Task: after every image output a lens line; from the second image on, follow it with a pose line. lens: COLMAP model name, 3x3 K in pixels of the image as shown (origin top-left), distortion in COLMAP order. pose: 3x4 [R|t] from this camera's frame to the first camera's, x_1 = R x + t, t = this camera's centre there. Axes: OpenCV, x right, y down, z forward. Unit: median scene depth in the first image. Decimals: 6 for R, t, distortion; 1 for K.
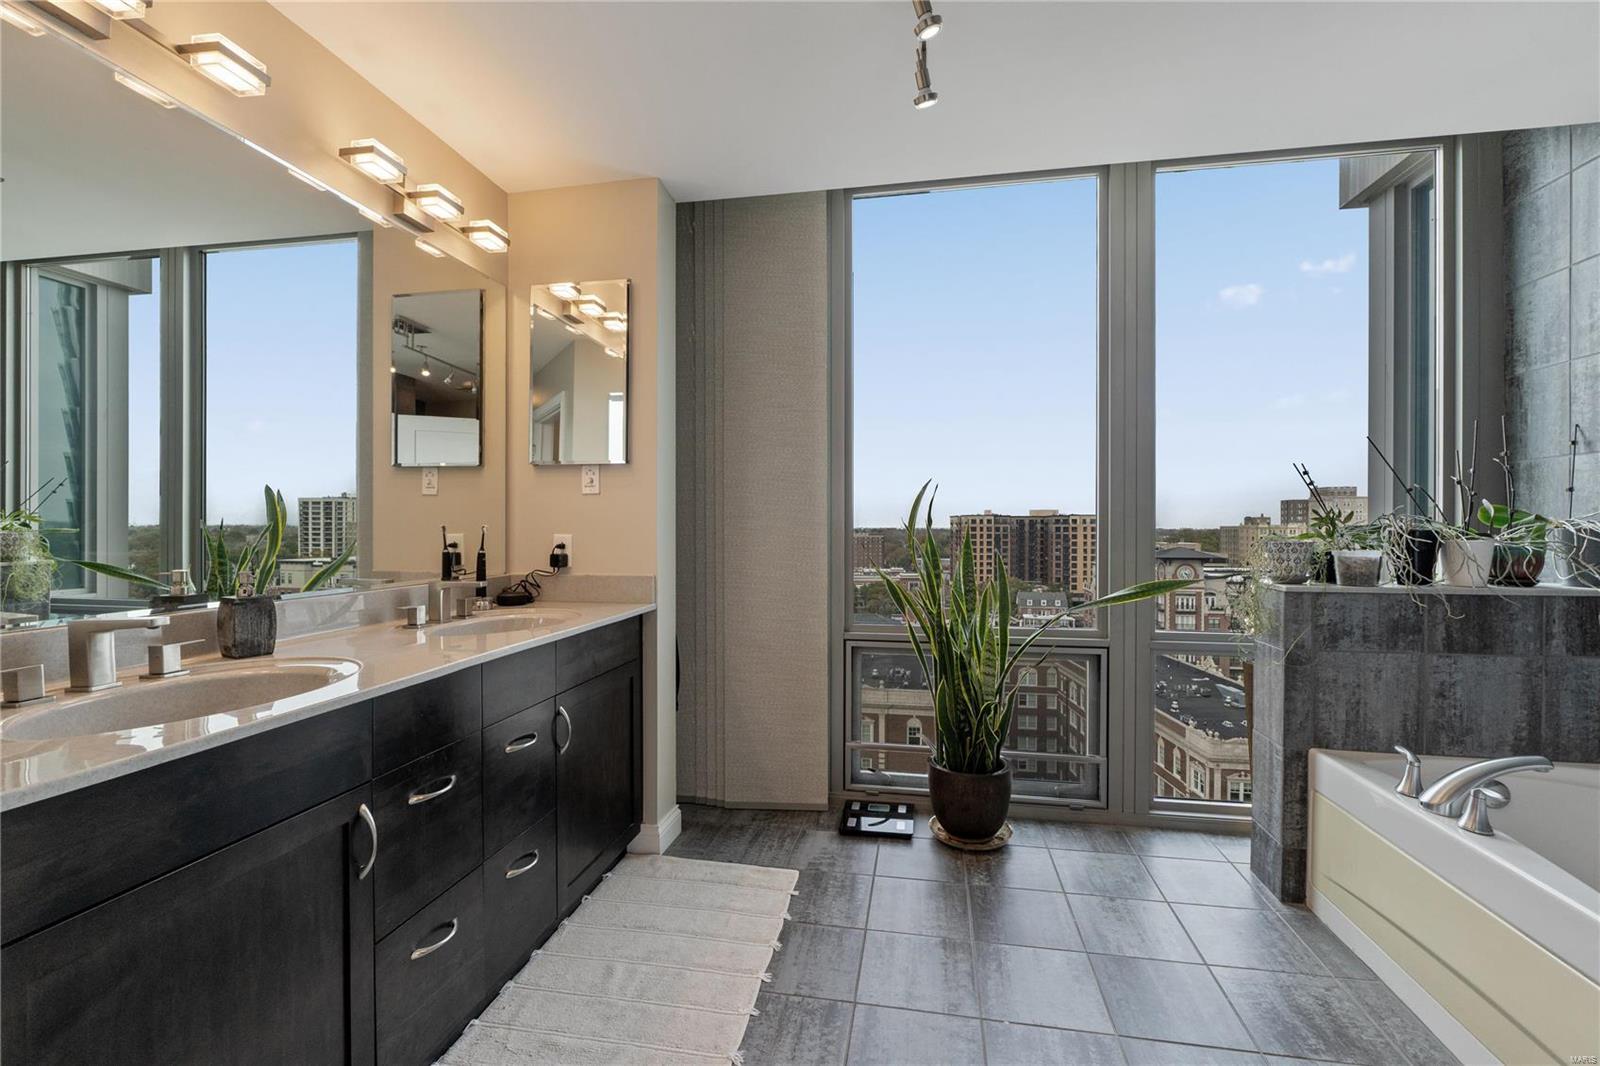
lens RADIAL K [[672.9, 0, 790.9], [0, 672.9, 536.0], [0, 0, 1]] dist [-0.003574, -0.001967]
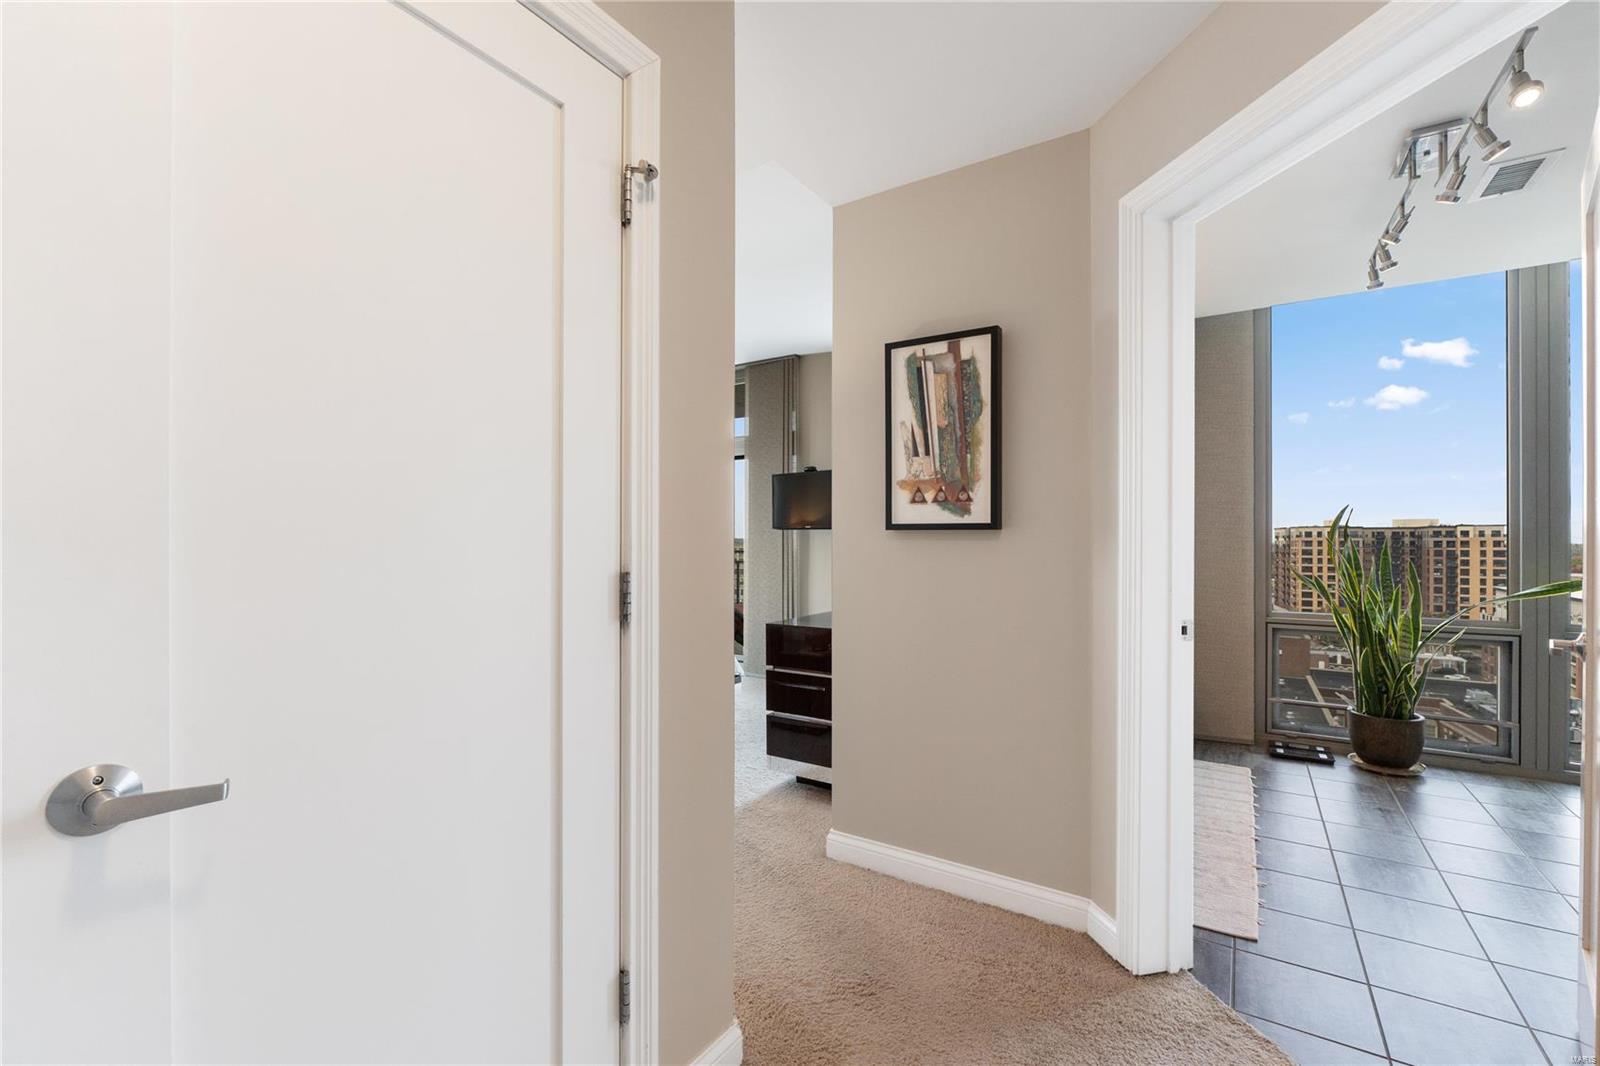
lens RADIAL K [[672.9, 0, 797.2], [0, 672.9, 544.5], [0, 0, 1]] dist [-0.003574, -0.001967]
pose [[0.926670, 0.001146, -0.375874, -0.315279], [-0.004400, 0.999960, -0.007797, 0.011248], [0.375850, 0.008879, 0.926638, -0.675374]]
